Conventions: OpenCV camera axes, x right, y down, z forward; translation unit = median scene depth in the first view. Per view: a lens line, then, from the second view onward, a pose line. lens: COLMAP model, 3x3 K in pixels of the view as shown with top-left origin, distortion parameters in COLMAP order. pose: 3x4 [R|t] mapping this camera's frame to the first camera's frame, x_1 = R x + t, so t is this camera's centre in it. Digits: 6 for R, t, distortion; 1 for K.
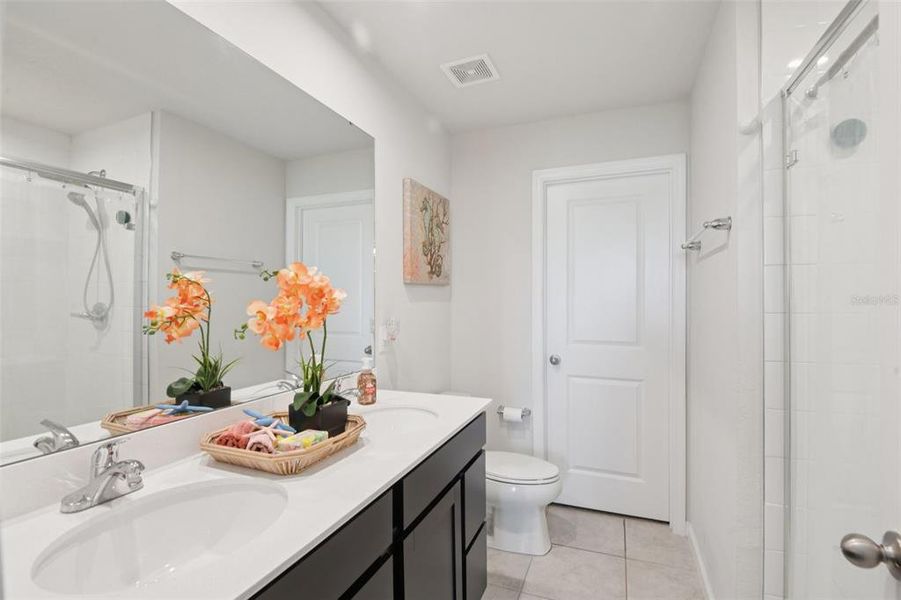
lens RADIAL K [[418.6, 0, 450.0], [0, 418.6, 298.2], [0, 0, 1]] dist [0.000317, -0.000190]
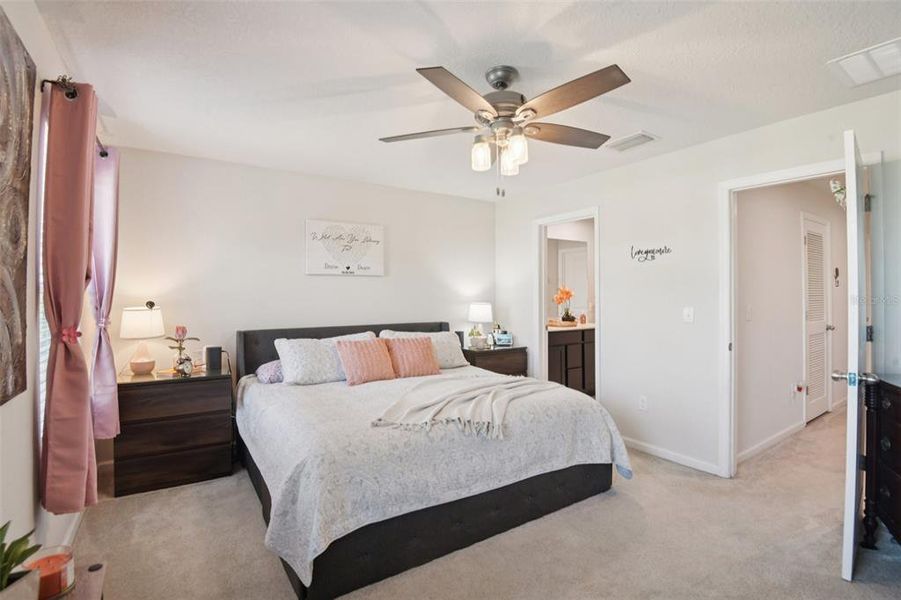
lens RADIAL K [[418.6, 0, 453.2], [0, 418.6, 294.8], [0, 0, 1]] dist [0.000317, -0.000190]
pose [[0.824030, -0.006581, -0.566508, 1.211654], [0.008911, 0.999959, 0.001346, -0.006627], [0.566476, -0.006157, 0.824055, -3.389375]]
